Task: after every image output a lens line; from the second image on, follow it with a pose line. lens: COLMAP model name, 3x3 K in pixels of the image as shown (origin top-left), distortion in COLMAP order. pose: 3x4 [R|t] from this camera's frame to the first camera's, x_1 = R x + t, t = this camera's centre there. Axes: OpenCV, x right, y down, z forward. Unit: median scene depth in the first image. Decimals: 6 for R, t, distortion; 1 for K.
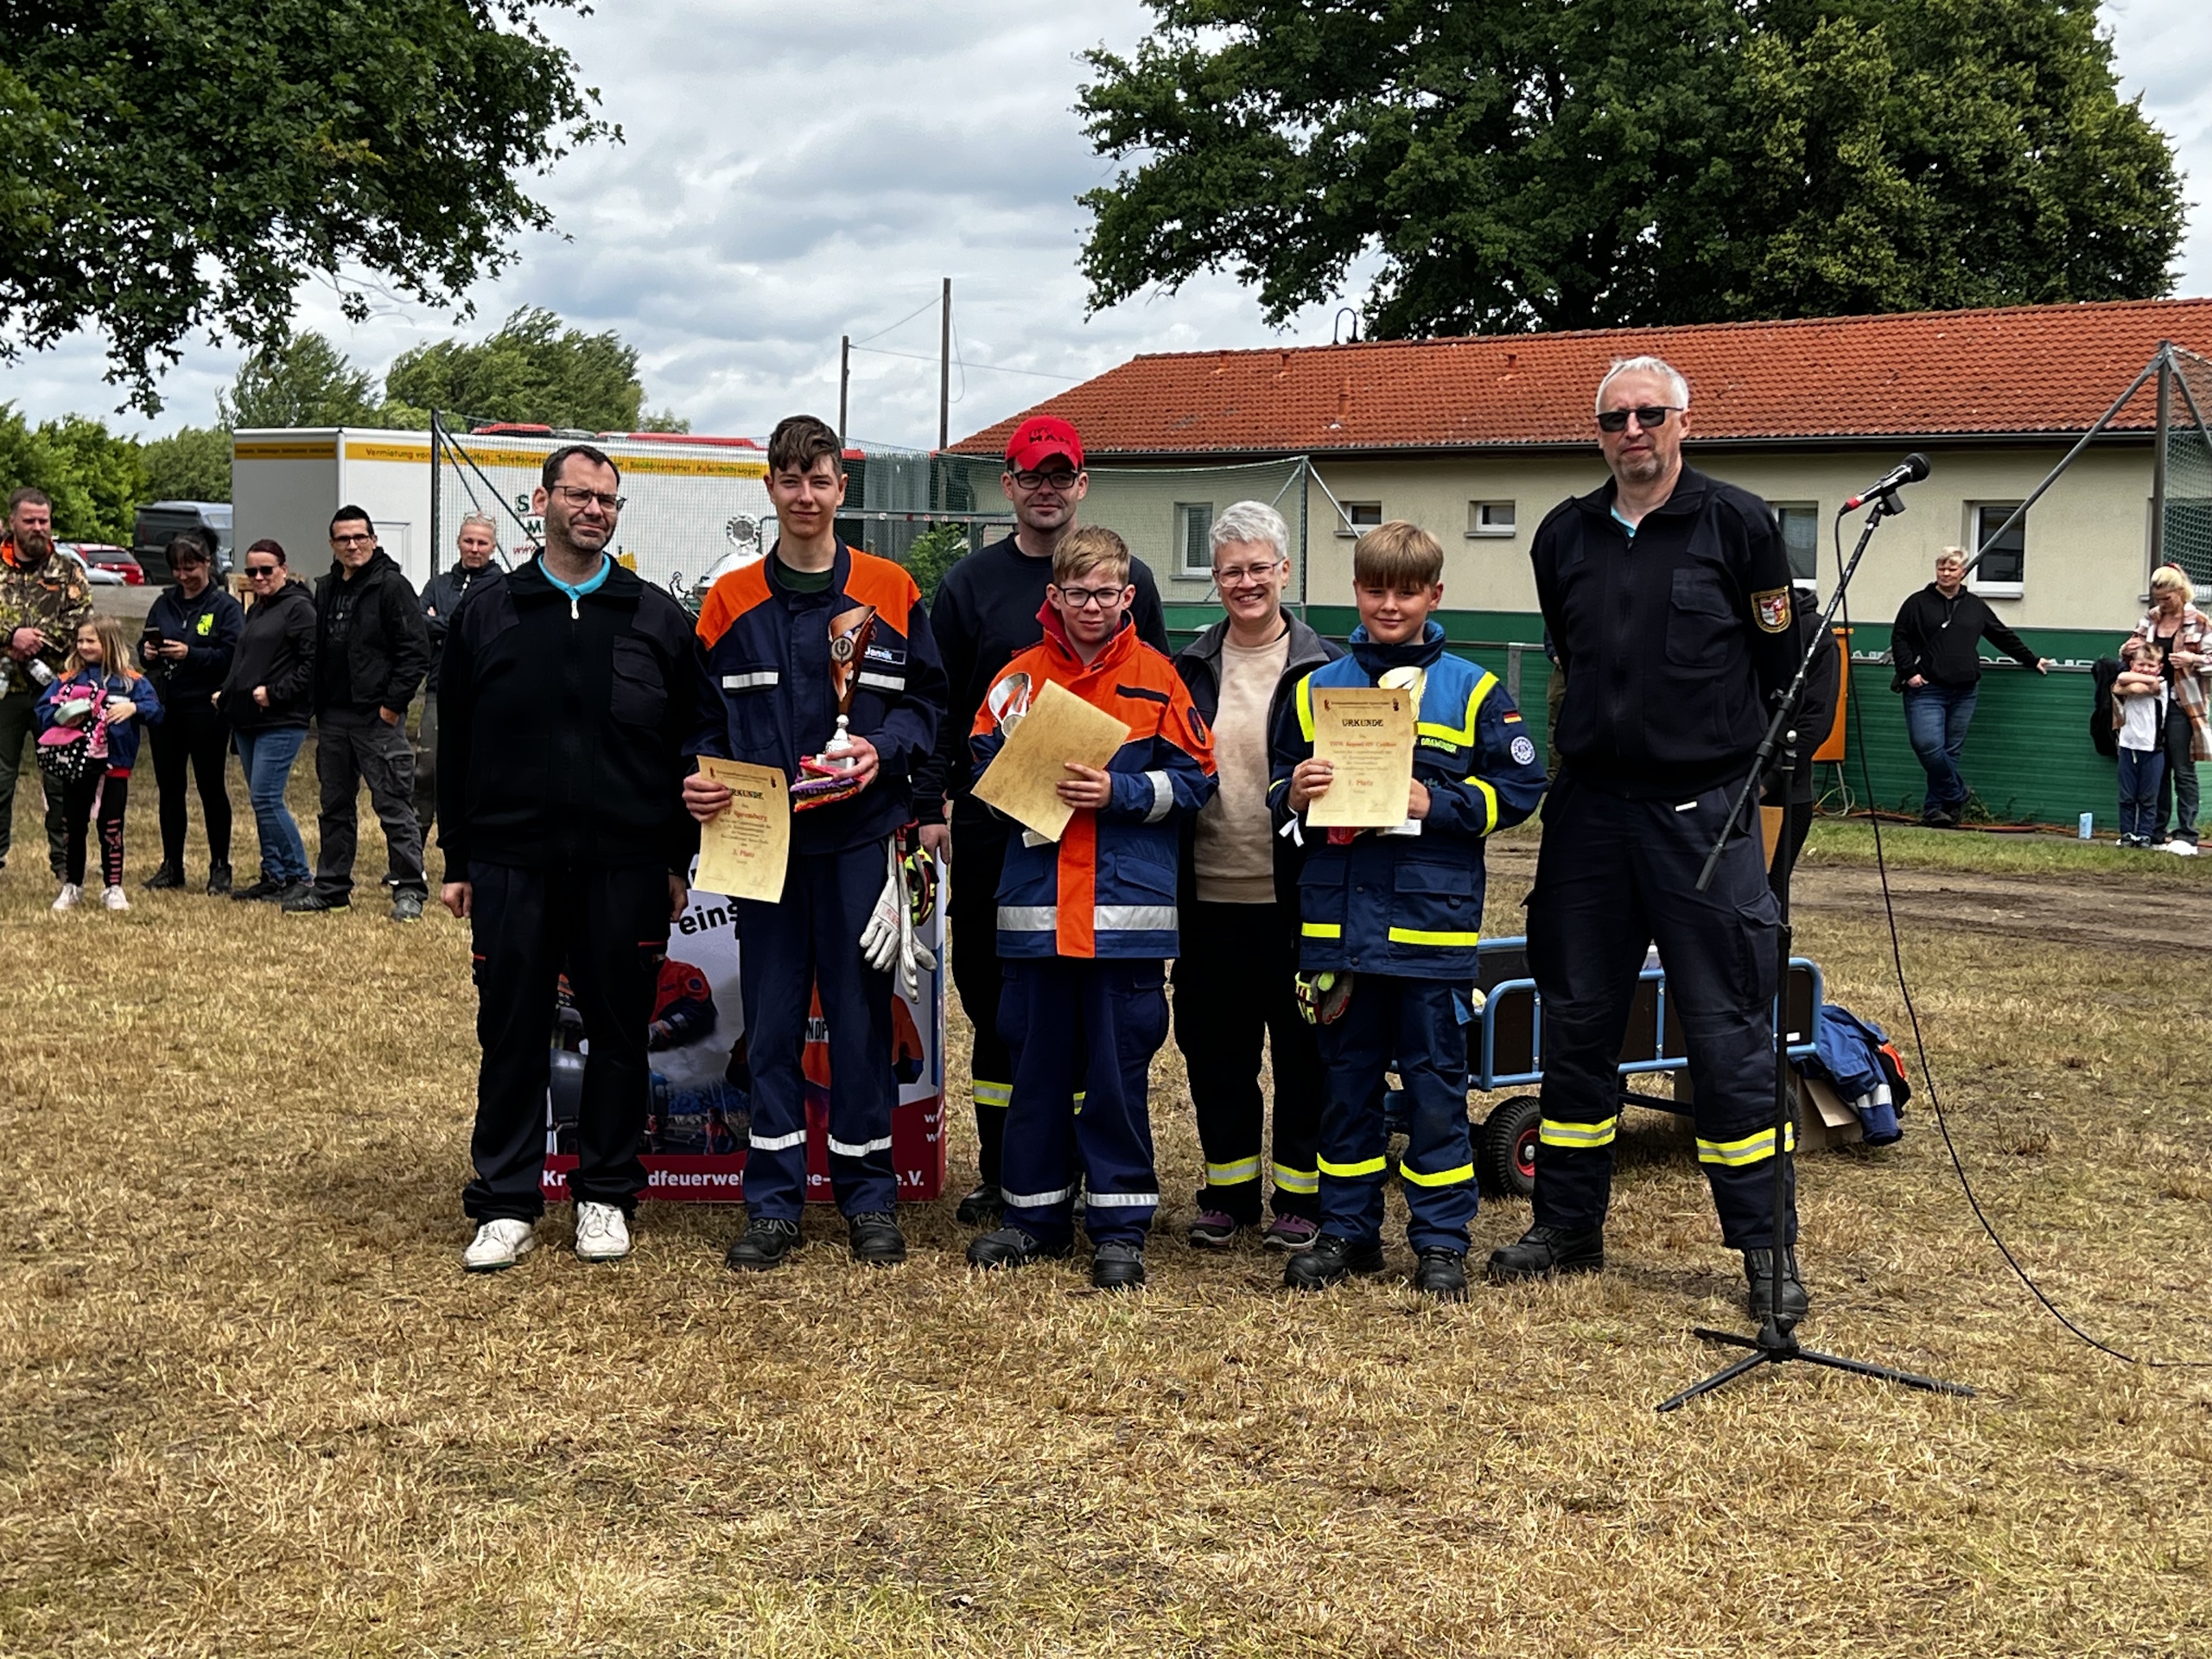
lens RADIAL K [[3337.6, 0, 1106.0], [0, 3337.6, 829.5], [0, 0, 1]] dist [0.006346, -0.218850]
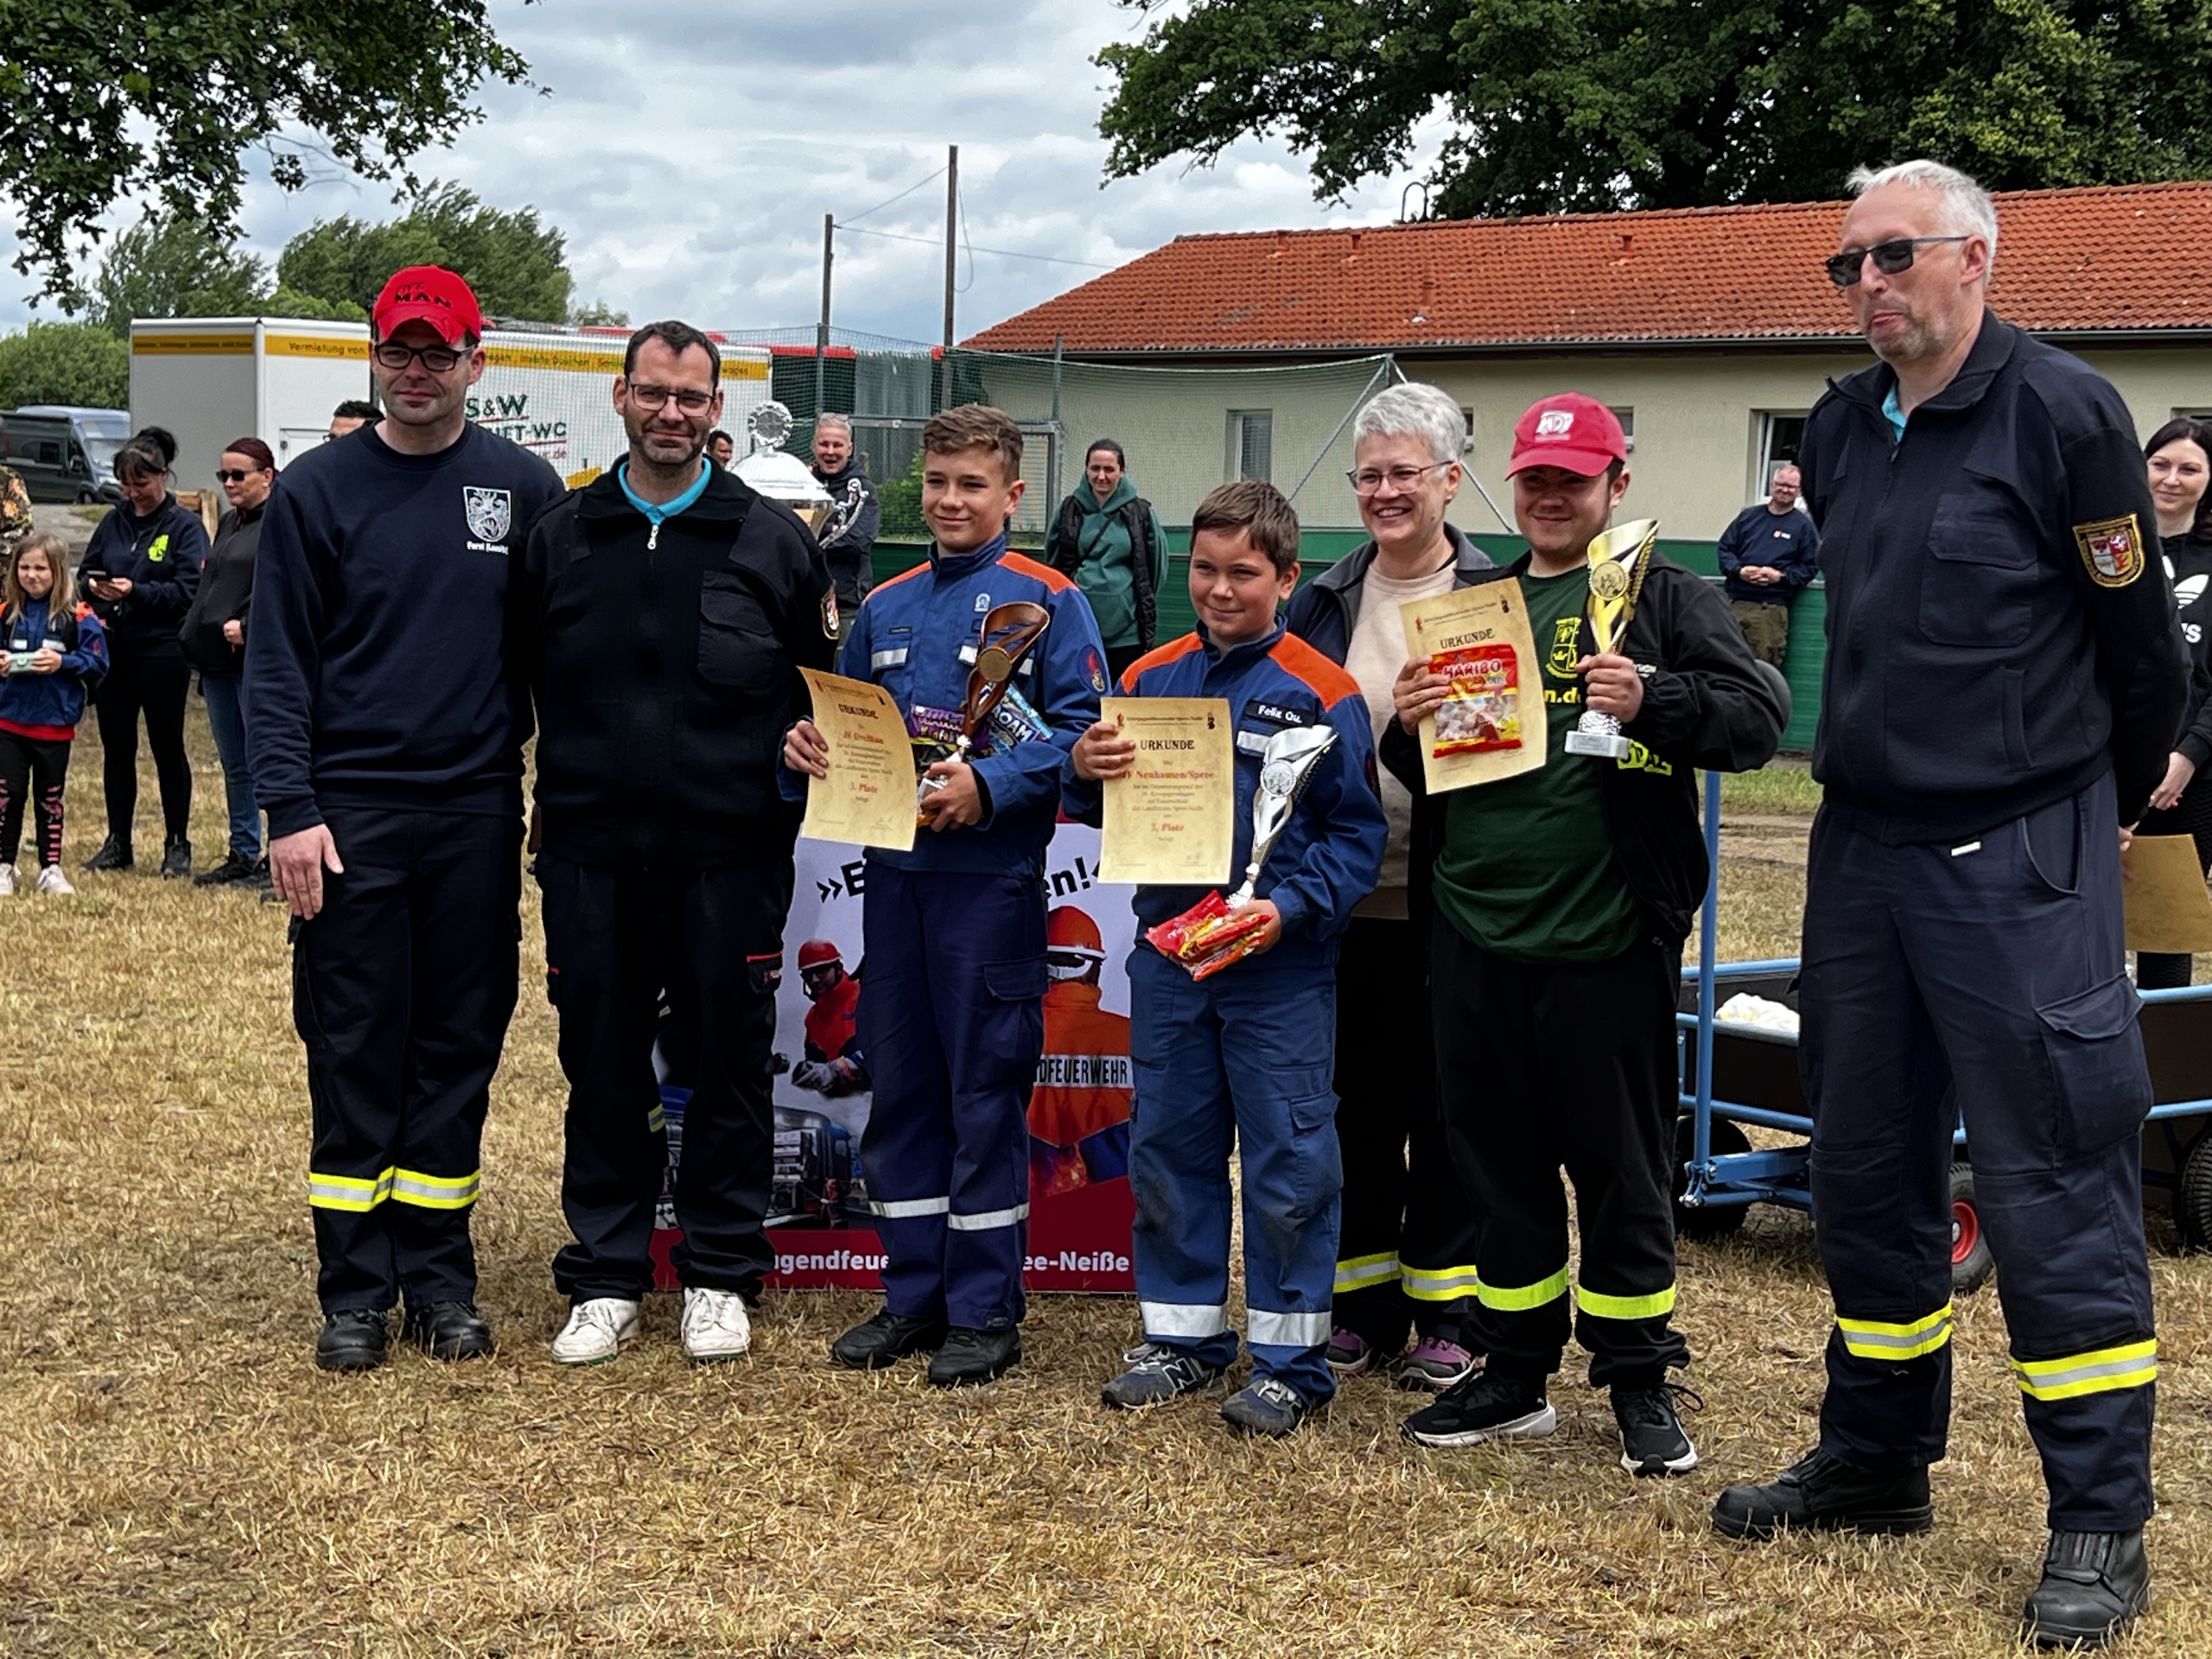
lens RADIAL K [[3801.1, 0, 1048.0], [0, 3801.1, 837.9], [0, 0, 1]] dist [0.039340, -0.280077]
pose [[0.999965, 0.003351, -0.007718, -0.018758], [-0.003241, 0.999894, 0.014210, -0.001876], [0.007765, -0.014184, 0.999869, 0.025817]]
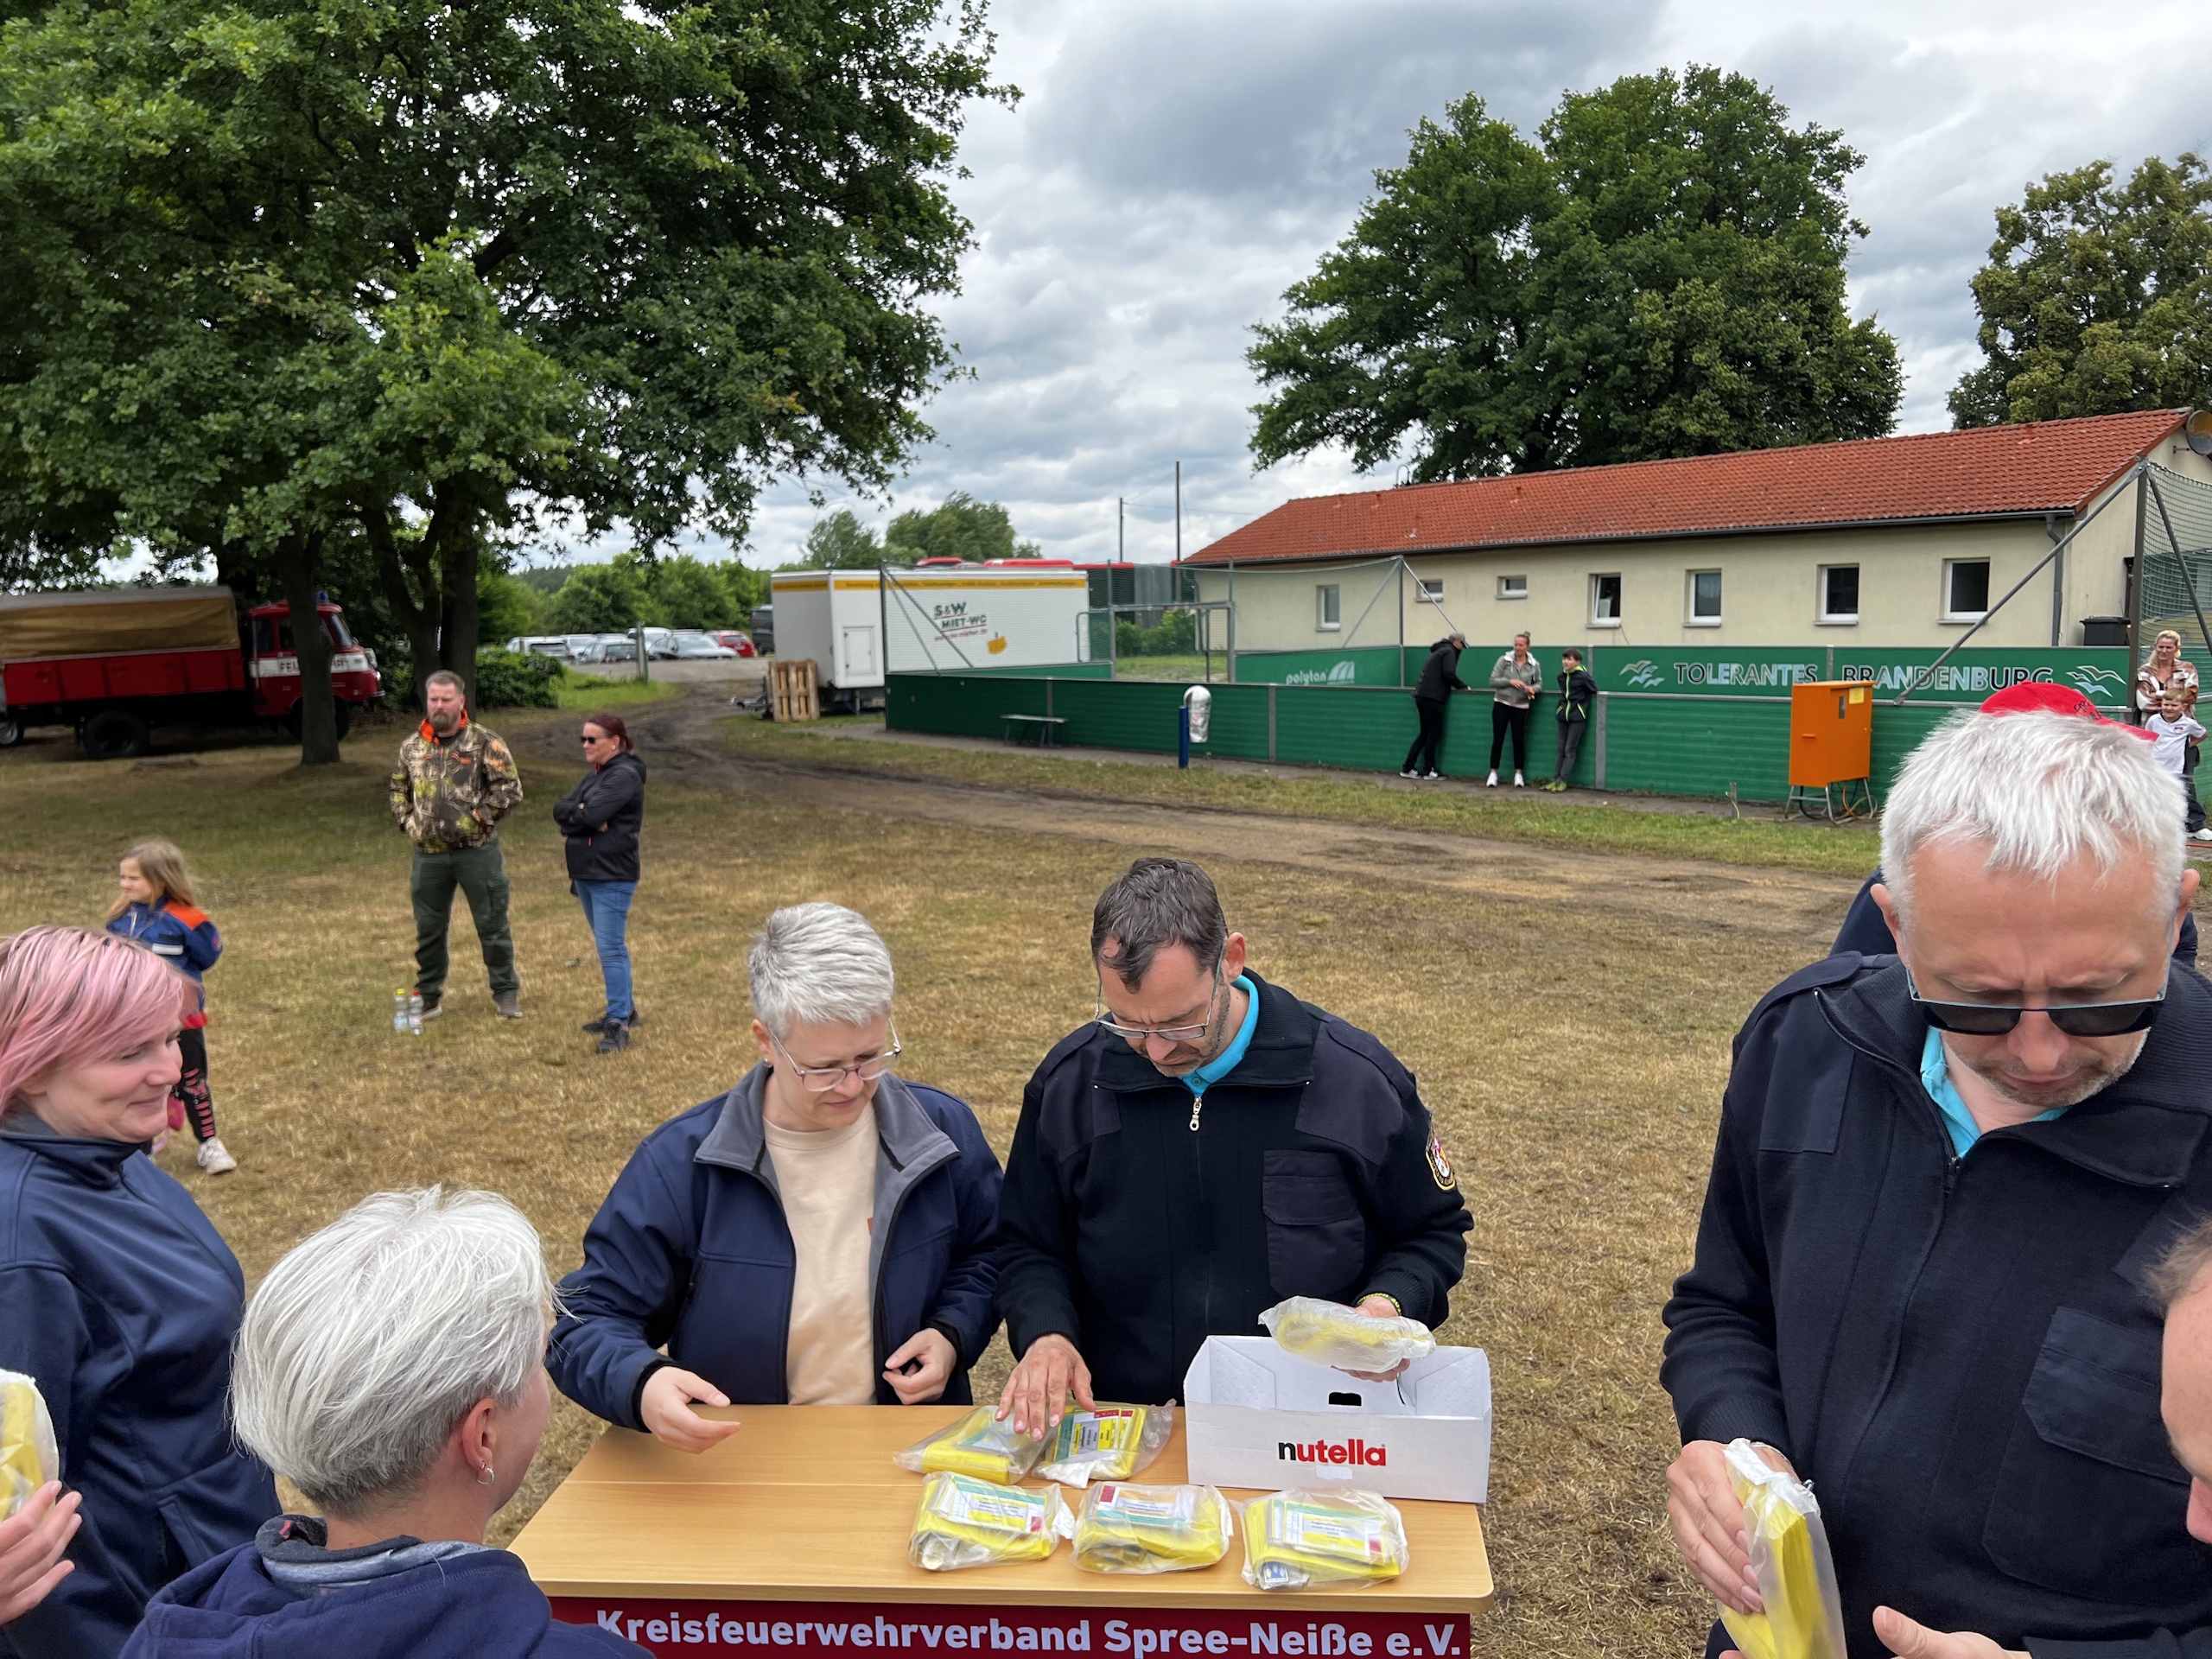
lens RADIAL K [[1677.9, 0, 1106.0], [0, 1677.9, 829.5], [0, 0, 1]] dist [-0.045698, -0.000642]
pose [[0.995223, -0.037840, -0.090001, -0.016148], [0.042695, 0.997700, 0.052644, -0.023969], [0.087802, -0.056235, 0.994549, 0.136542]]
